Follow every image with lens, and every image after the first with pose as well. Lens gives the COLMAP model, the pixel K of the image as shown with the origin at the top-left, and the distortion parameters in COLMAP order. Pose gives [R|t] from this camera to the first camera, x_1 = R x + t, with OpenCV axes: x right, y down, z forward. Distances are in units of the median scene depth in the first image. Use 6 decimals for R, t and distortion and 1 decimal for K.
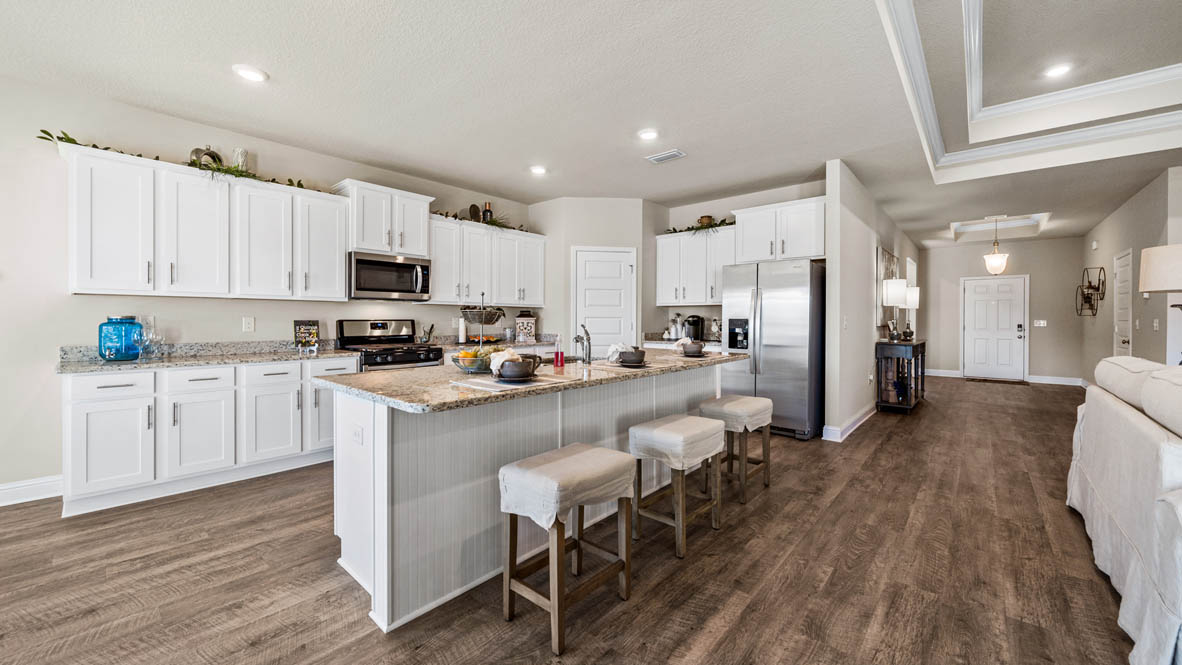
lens RADIAL K [[443.5, 0, 593.7], [0, 443.5, 322.4], [0, 0, 1]] dist [-0.002599, -0.000089]
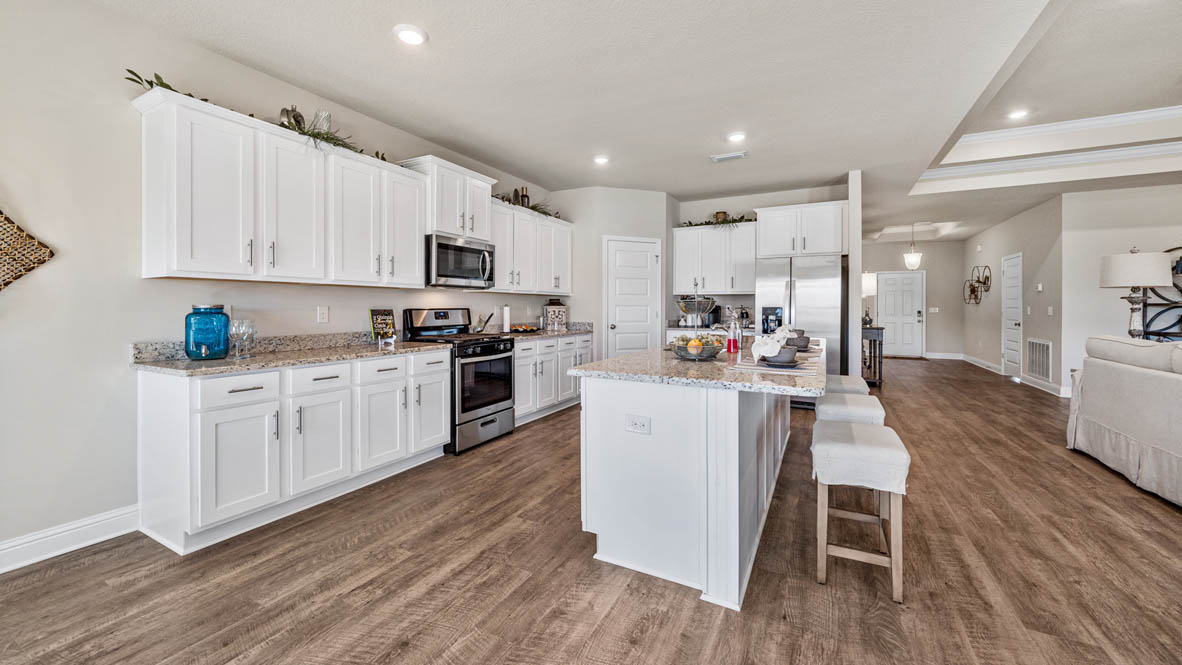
lens RADIAL K [[445.3, 0, 591.7], [0, 445.3, 308.7], [0, 0, 1]] dist [-0.002681, -0.000027]
pose [[0.973239, -0.002011, 0.229788, -0.403650], [0.002733, 0.999992, -0.002827, -0.002120], [-0.229781, 0.003379, 0.973237, 0.023936]]
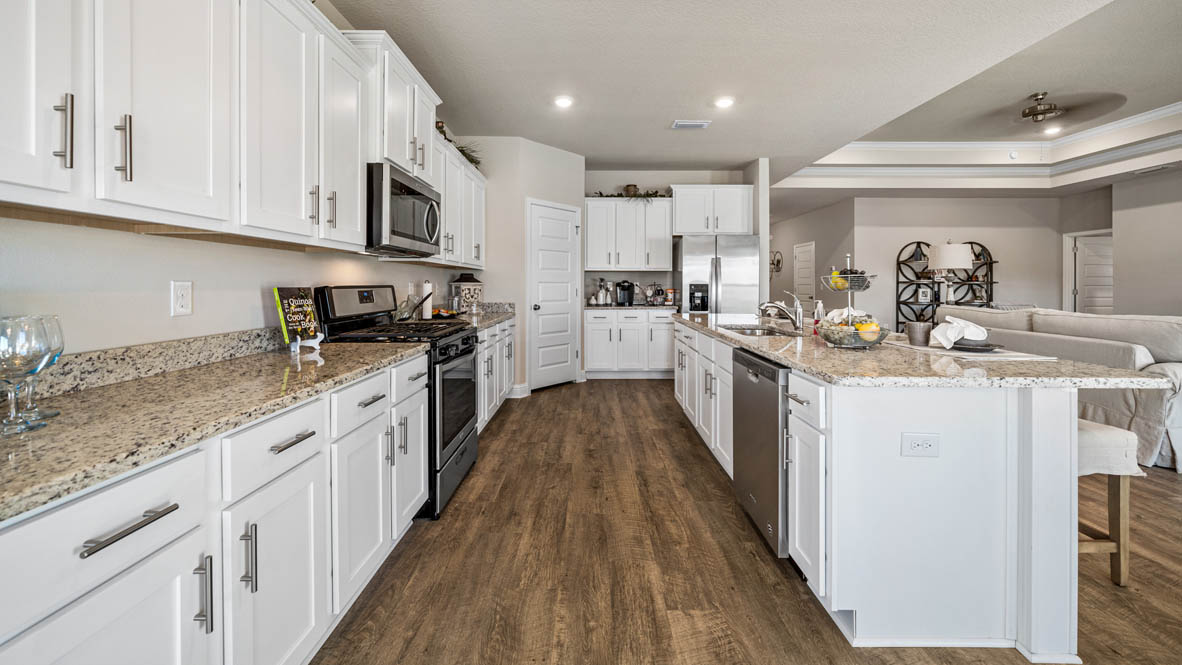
lens RADIAL K [[440.4, 0, 591.5], [0, 440.4, 286.3], [0, 0, 1]] dist [-0.003213, -0.000048]
pose [[0.755474, -0.003822, 0.655167, -0.656779], [0.004990, 0.999988, 0.000079, -0.003859], [-0.655159, 0.003210, 0.755484, 0.378431]]
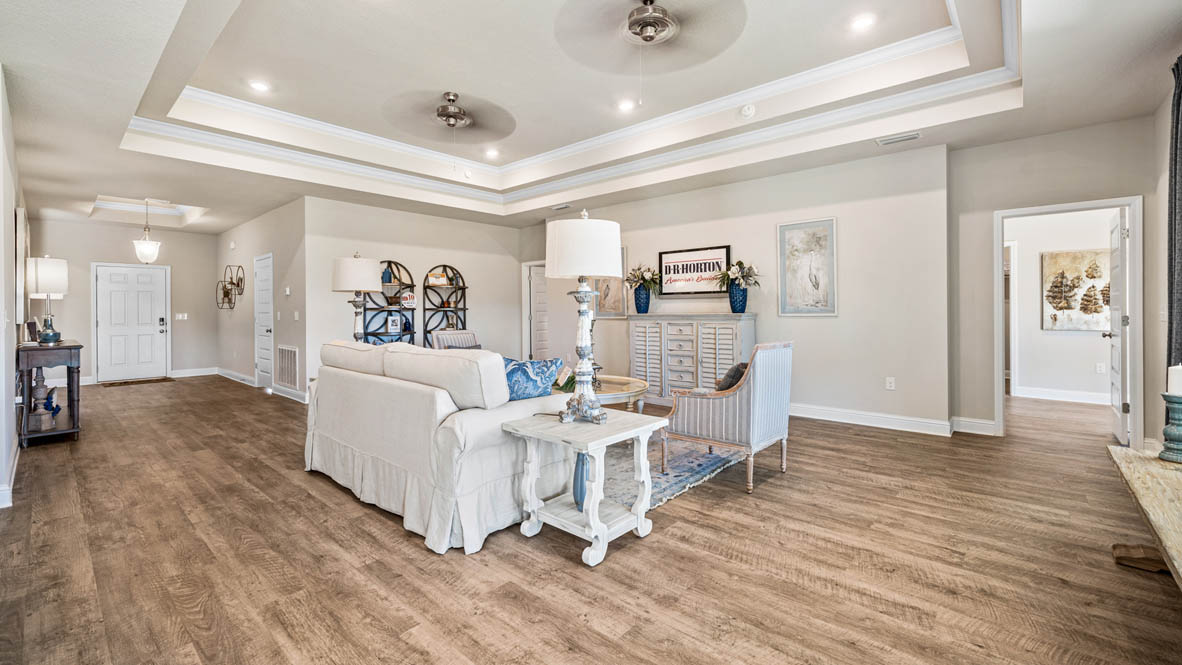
lens RADIAL K [[488.4, 0, 591.1], [0, 488.4, 309.3], [0, 0, 1]] dist [-0.000118, -0.000096]
pose [[0.010027, 0.000583, 0.999950, -0.137962], [0.014584, 0.999893, -0.000729, -0.000664], [-0.999843, 0.014591, 0.010018, 0.149808]]
